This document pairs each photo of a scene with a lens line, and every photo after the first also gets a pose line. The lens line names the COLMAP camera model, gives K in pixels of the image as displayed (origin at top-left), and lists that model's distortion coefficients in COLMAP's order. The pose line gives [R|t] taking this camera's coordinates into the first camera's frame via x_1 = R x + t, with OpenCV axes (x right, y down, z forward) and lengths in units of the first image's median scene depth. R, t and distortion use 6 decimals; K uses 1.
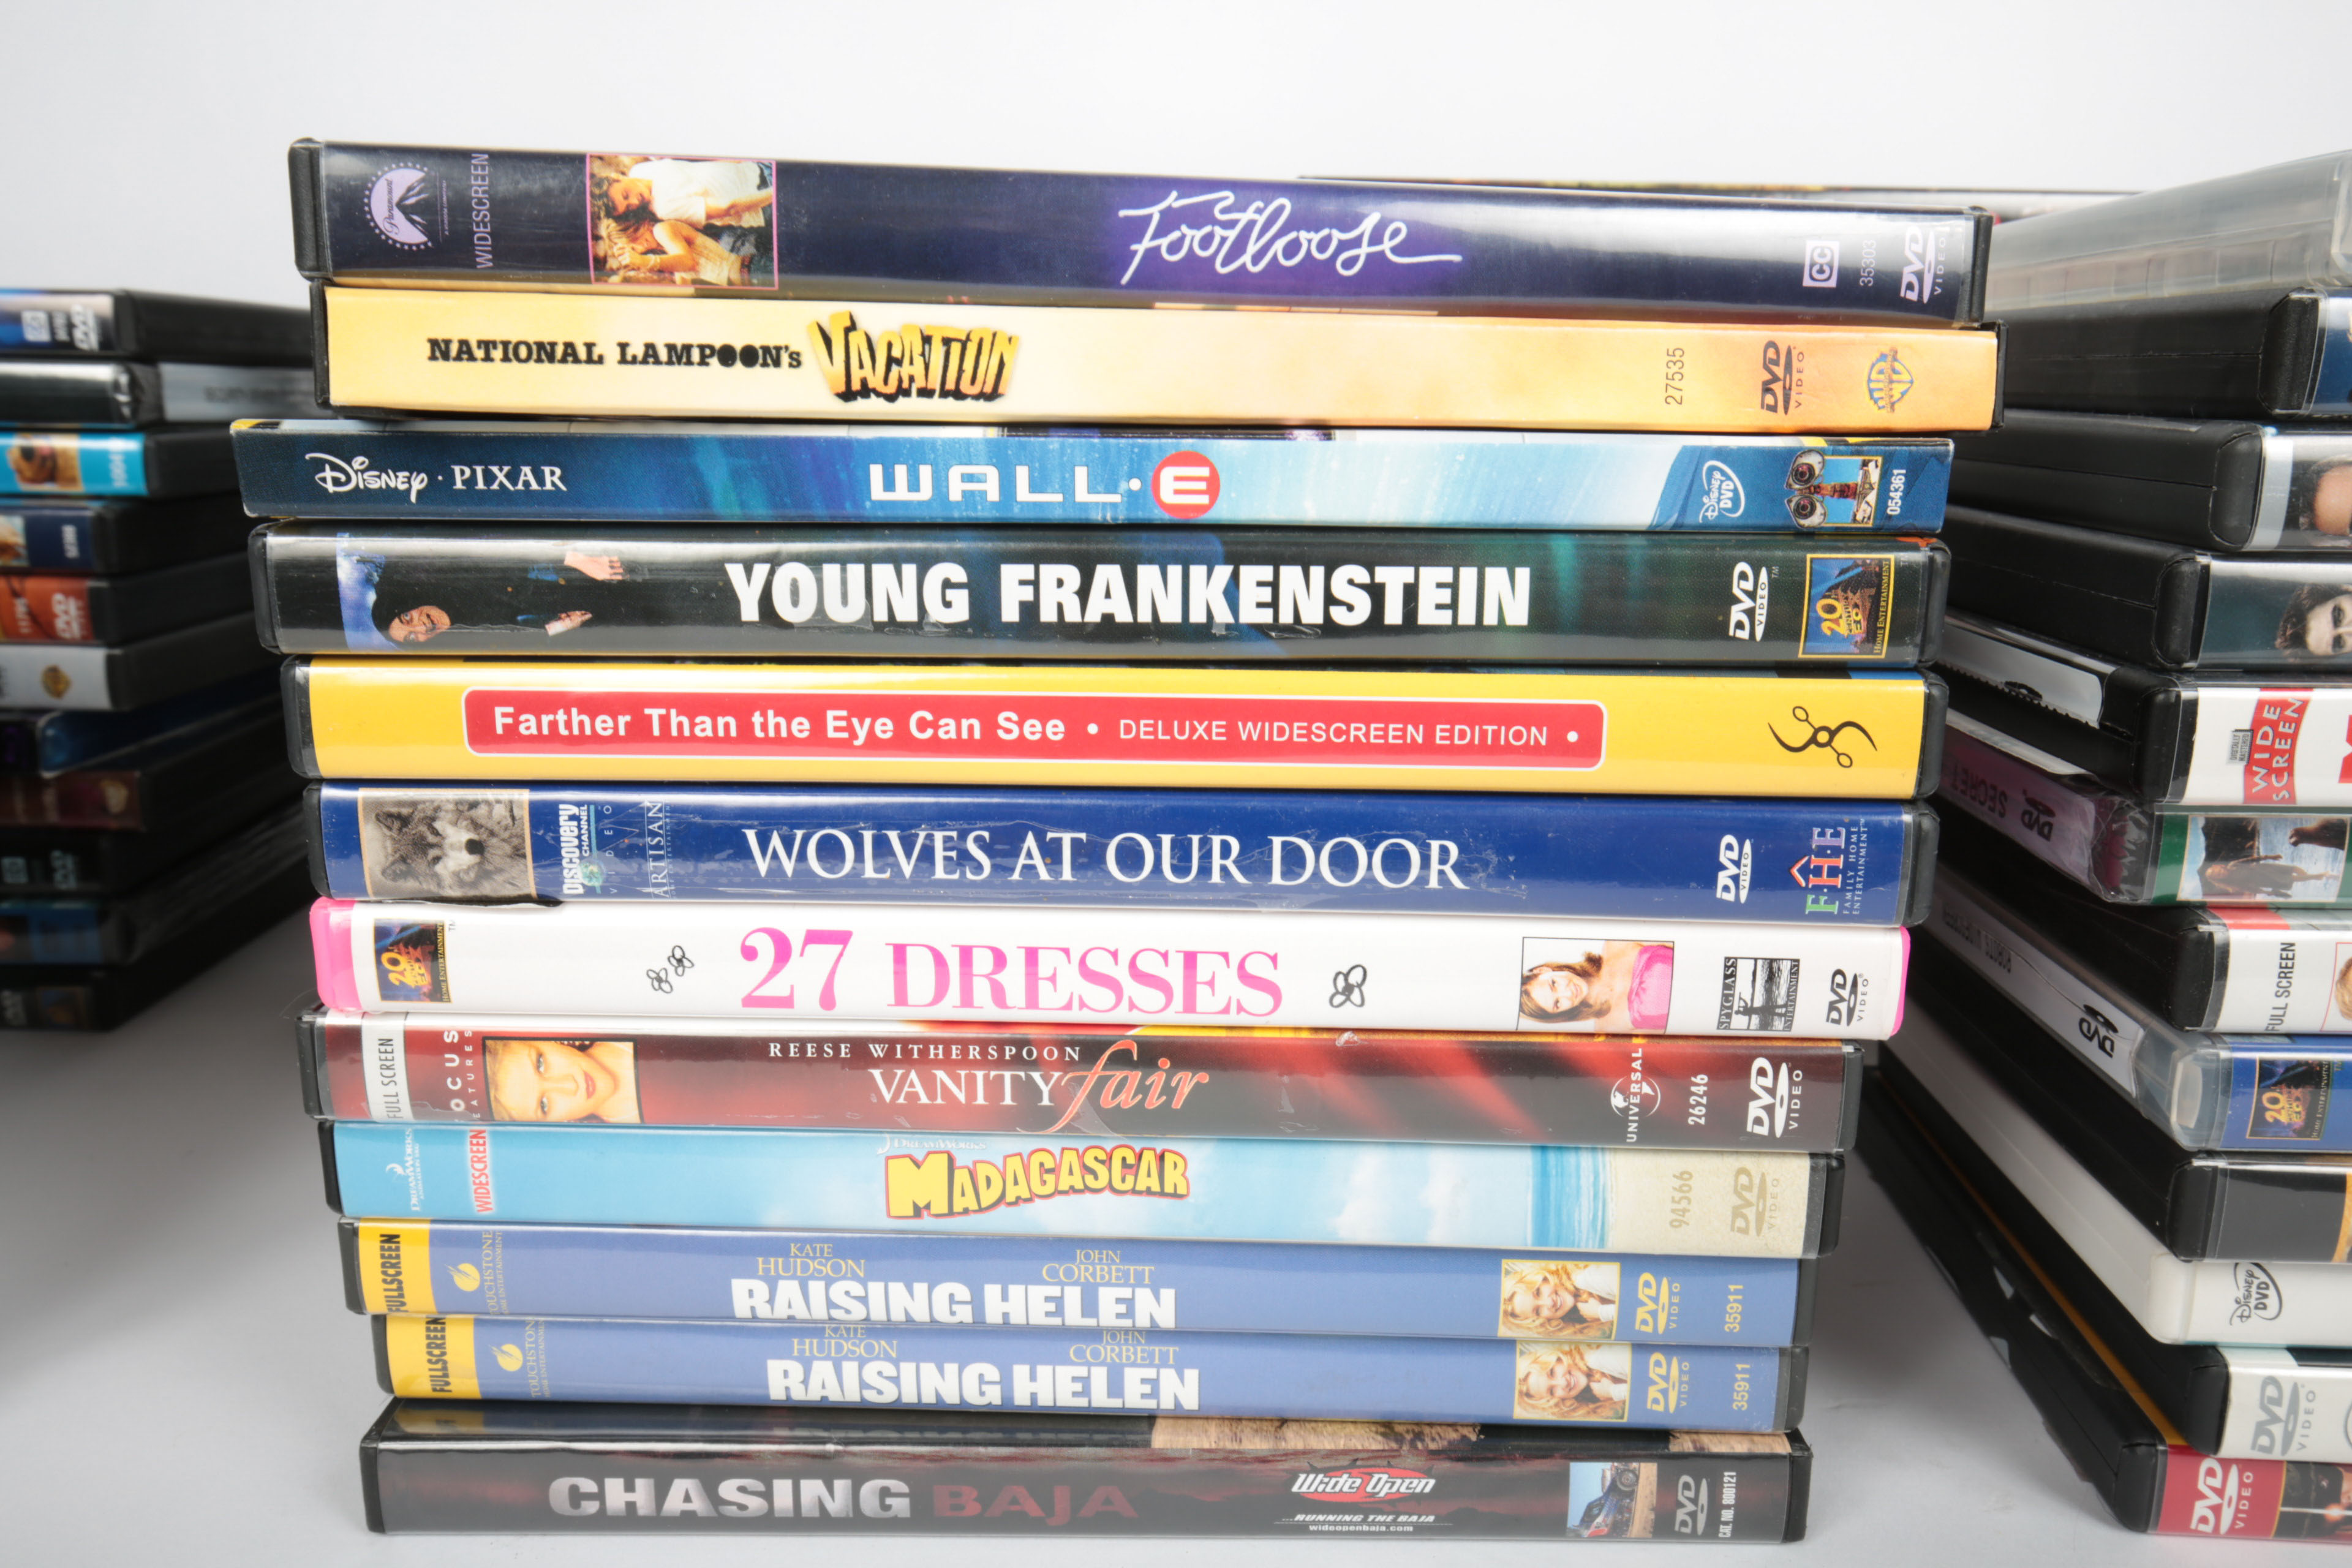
lens RADIAL K [[1926.5, 0, 1183.7], [0, 1926.5, 781.0], [0, 0, 1]] dist [0.015080, 0.008416]
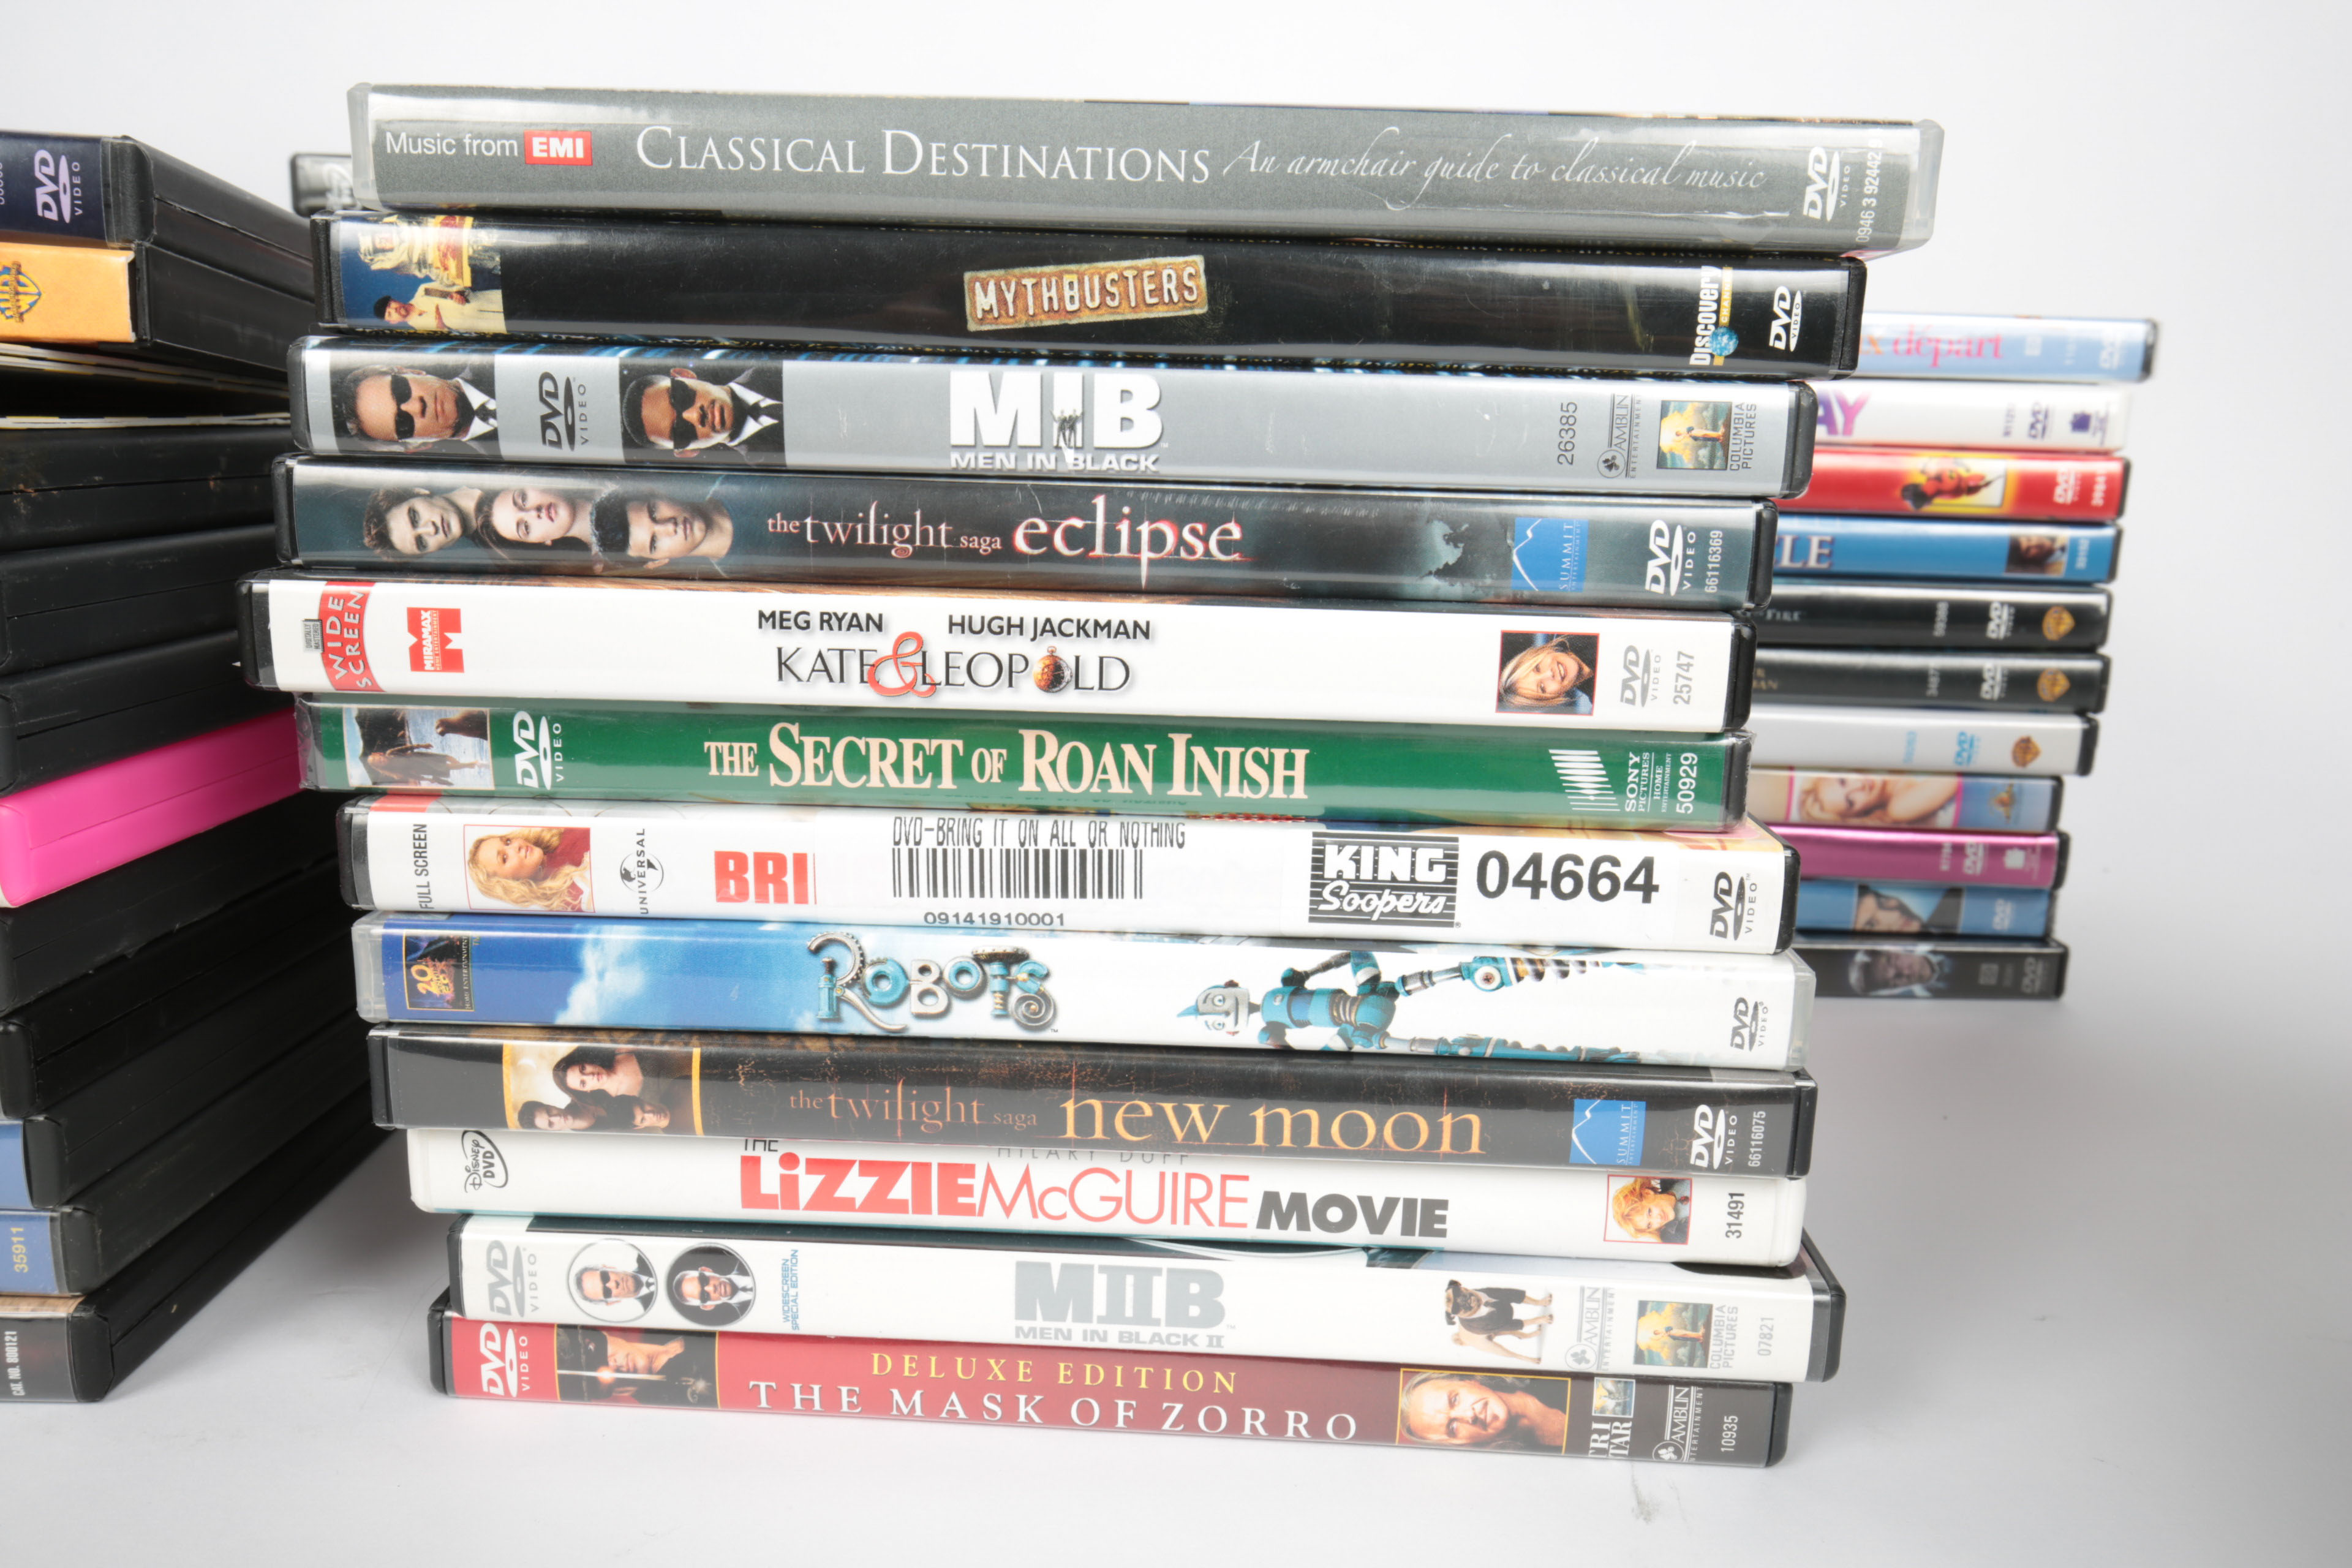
lens RADIAL K [[1926.5, 0, 1183.7], [0, 1926.5, 781.0], [0, 0, 1]] dist [0.015080, 0.008416]
pose [[0.999878, 0.015390, -0.002499, 1.034190], [-0.015445, 0.999602, -0.023610, 0.081186], [0.002135, 0.023646, 0.999718, -0.074063]]
